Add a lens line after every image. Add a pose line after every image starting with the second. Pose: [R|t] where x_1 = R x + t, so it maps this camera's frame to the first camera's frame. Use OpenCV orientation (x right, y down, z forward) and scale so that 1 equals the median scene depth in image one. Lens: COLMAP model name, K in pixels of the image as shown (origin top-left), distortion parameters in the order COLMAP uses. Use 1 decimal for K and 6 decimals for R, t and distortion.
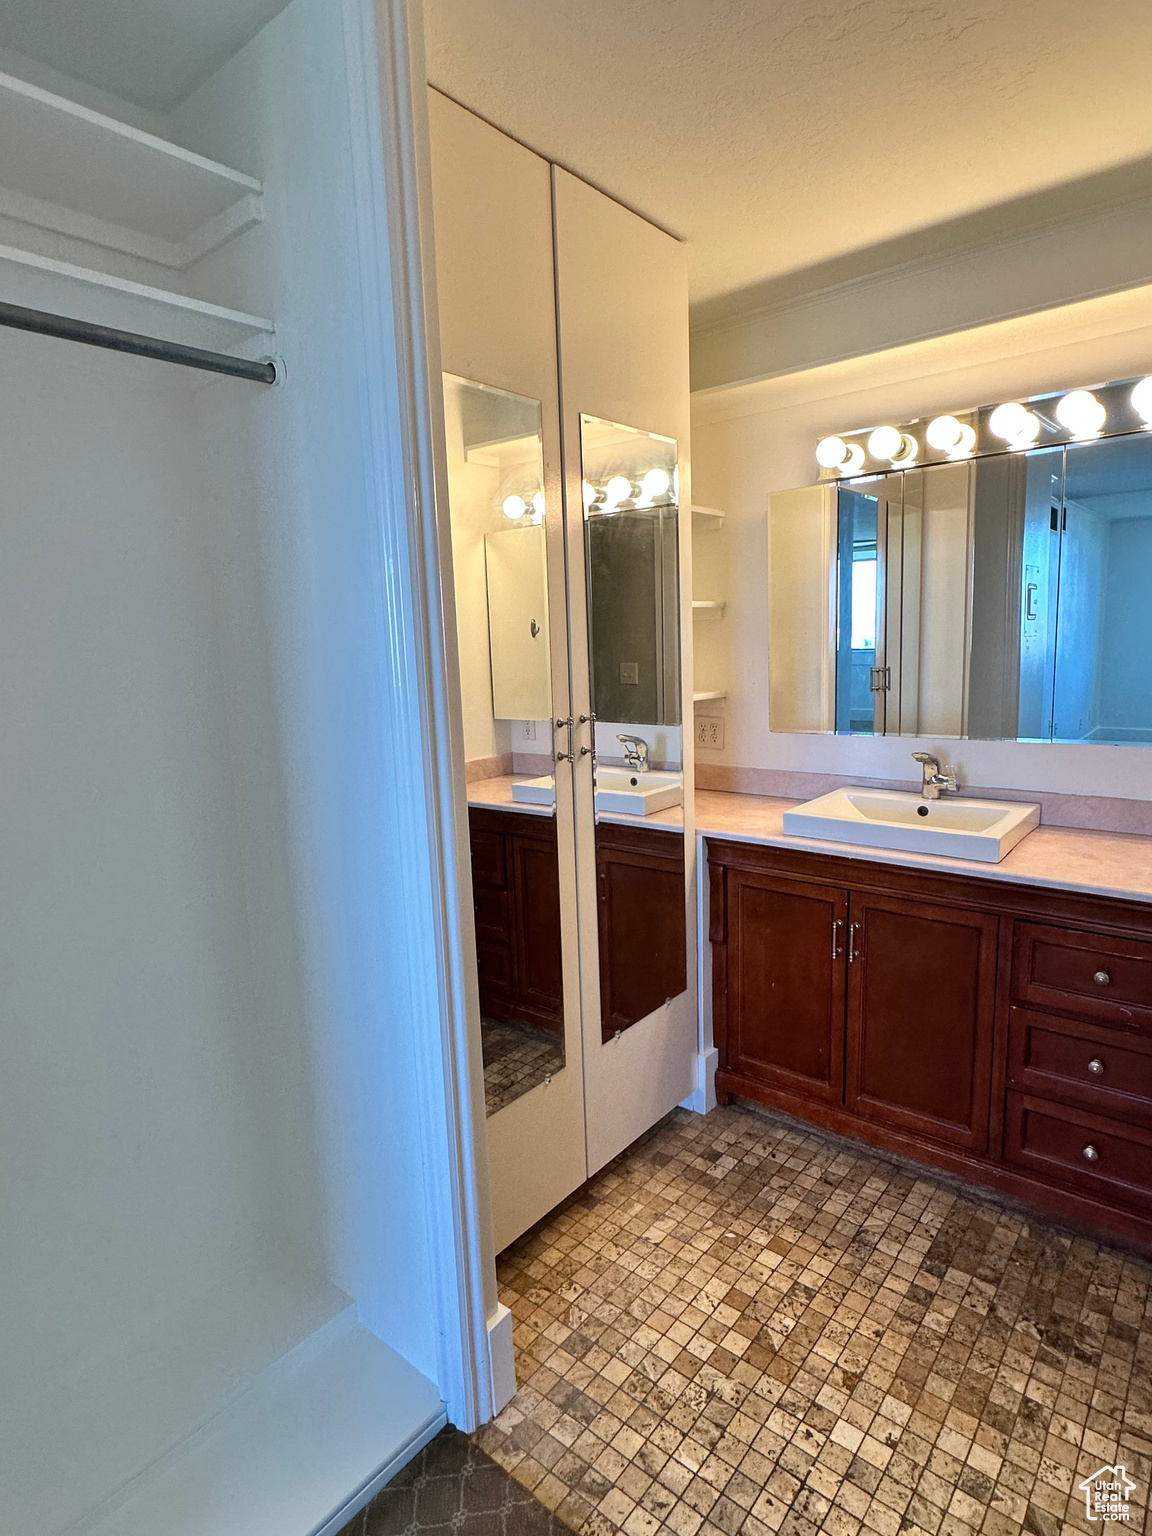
lens RADIAL K [[831.0, 0, 571.0], [0, 831.0, 775.4], [0, 0, 1]] dist [-0.000745, -0.000063]
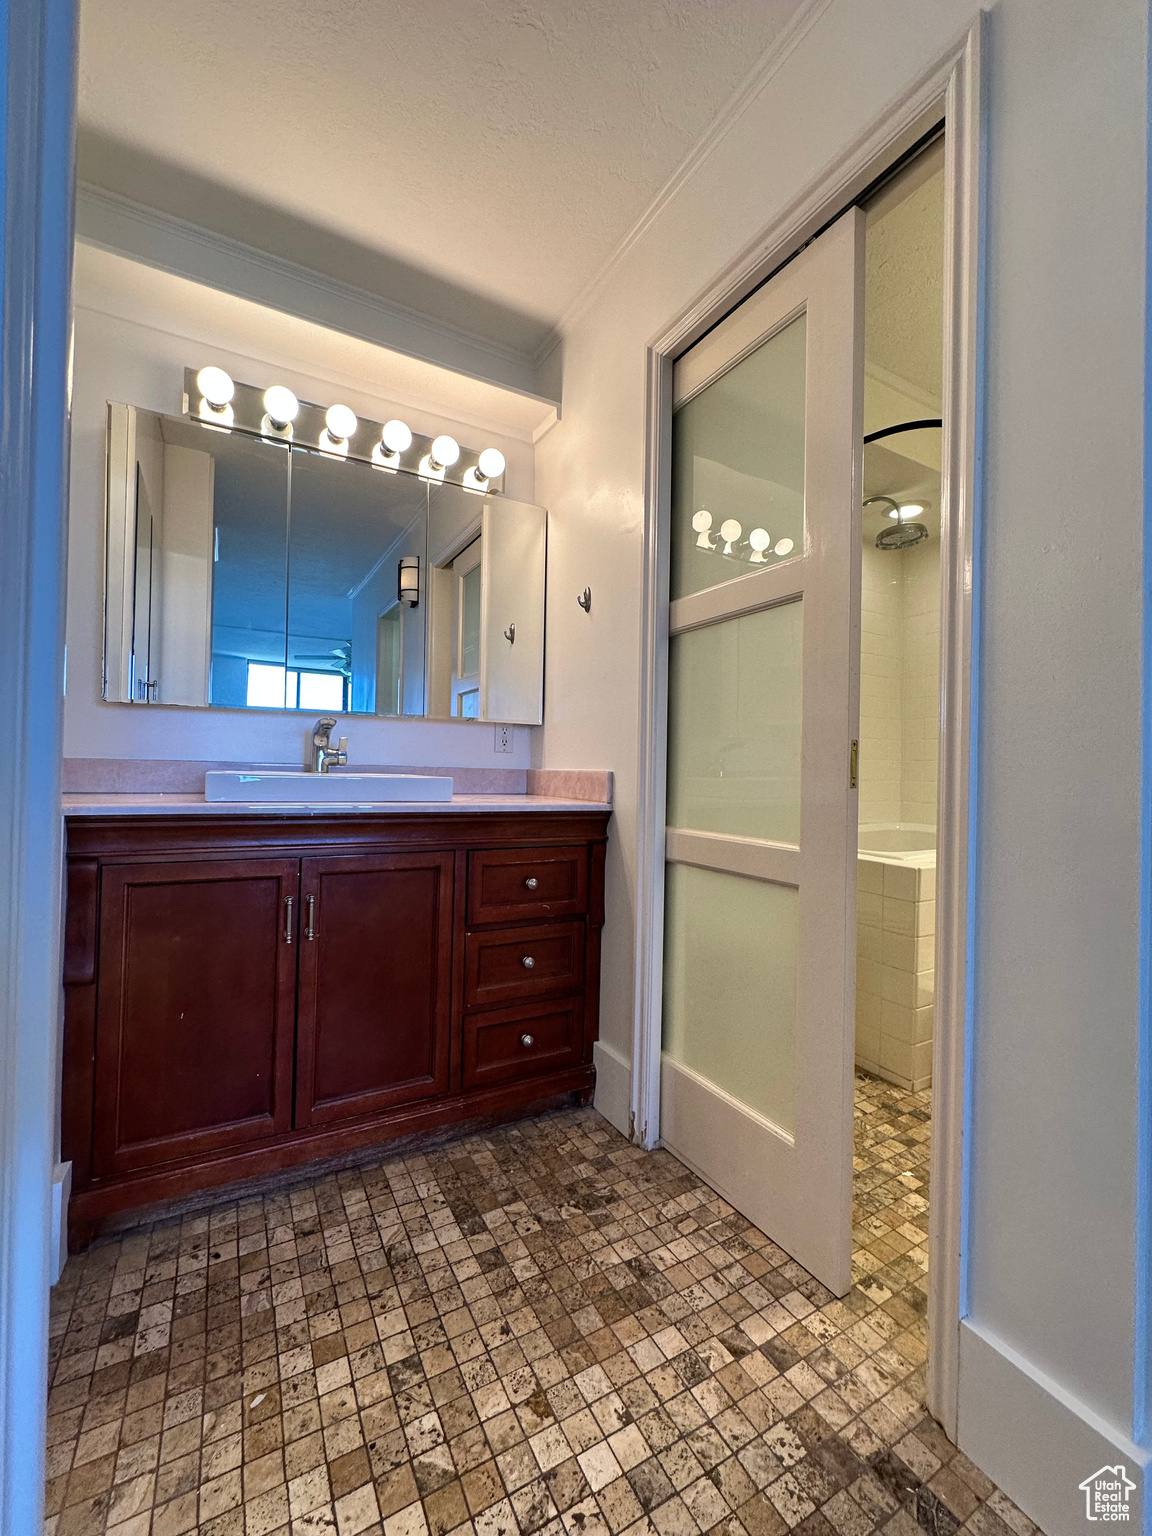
lens RADIAL K [[615.0, 0, 578.5], [0, 615.0, 770.2], [0, 0, 1]] dist [-0.003587, 0.001081]
pose [[0.349371, 0.042891, 0.936002, -0.197681], [0.119096, 0.988817, -0.089765, 0.169851], [-0.929385, 0.142835, 0.340355, 0.610065]]
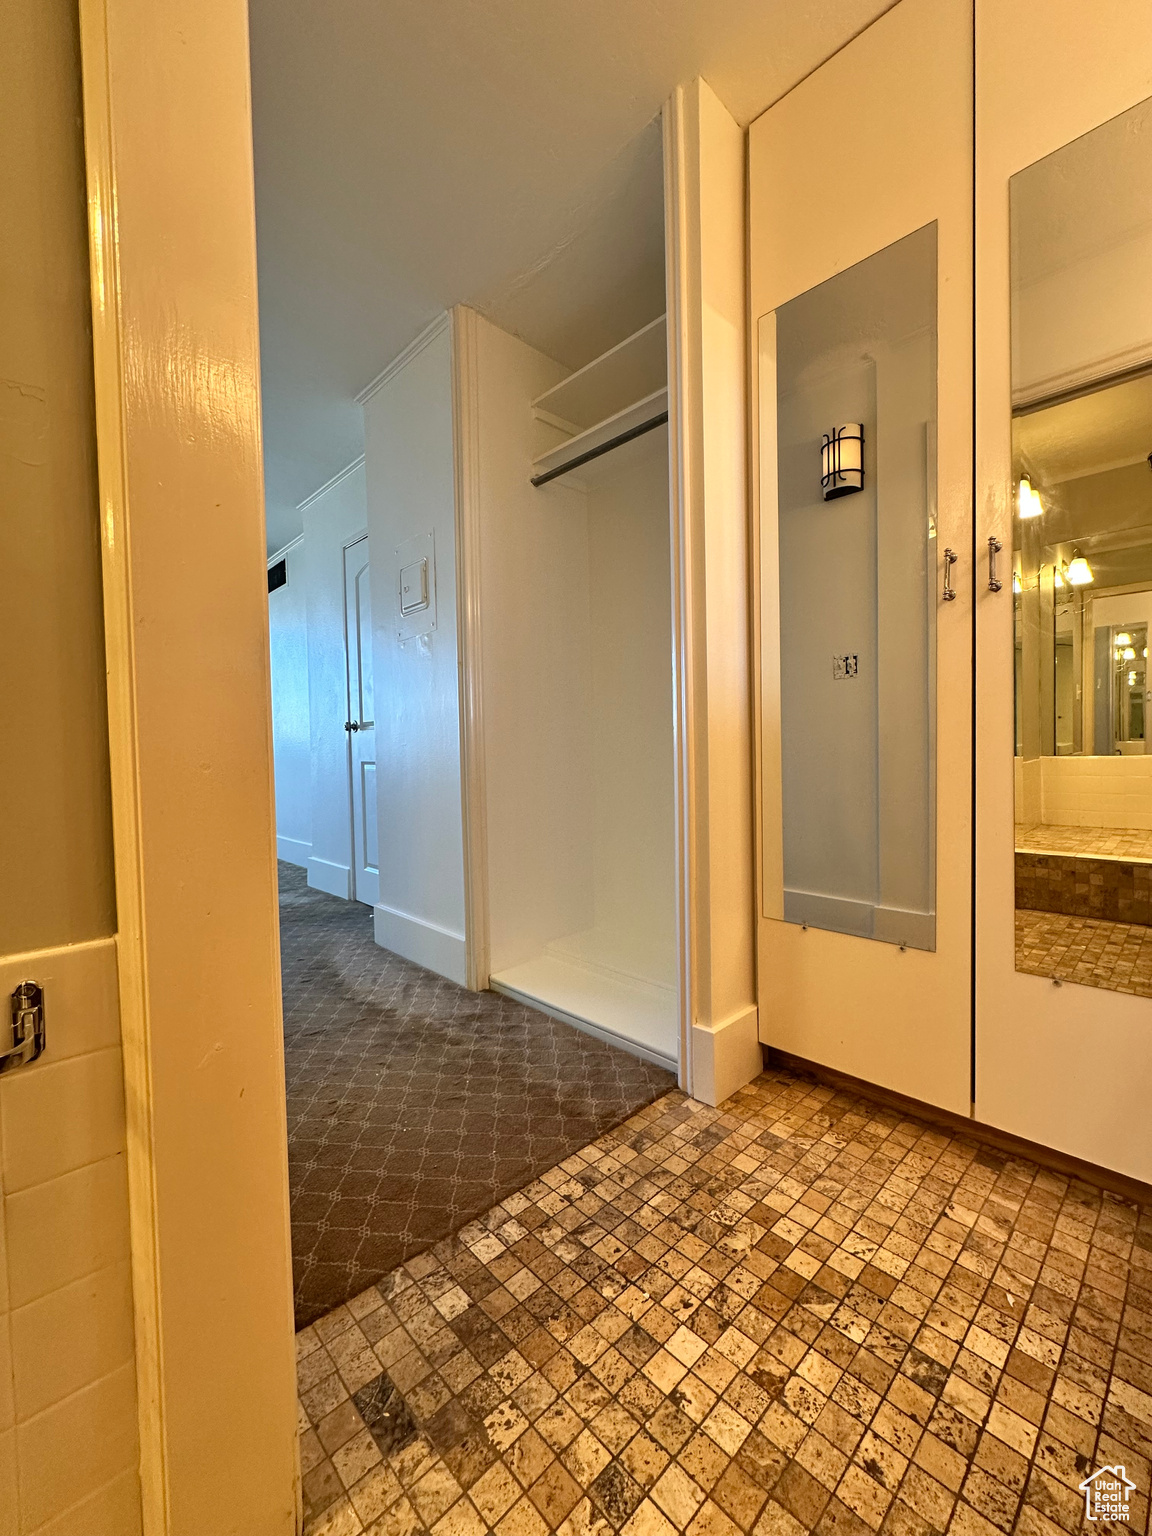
lens RADIAL K [[615.0, 0, 578.3], [0, 615.0, 756.3], [0, 0, 1]] dist [-0.003587, 0.001081]
pose [[-0.114390, 0.053878, -0.991974, 0.759469], [-0.136310, 0.988233, 0.069394, 0.163567], [0.984040, 0.143154, -0.105700, 0.731455]]
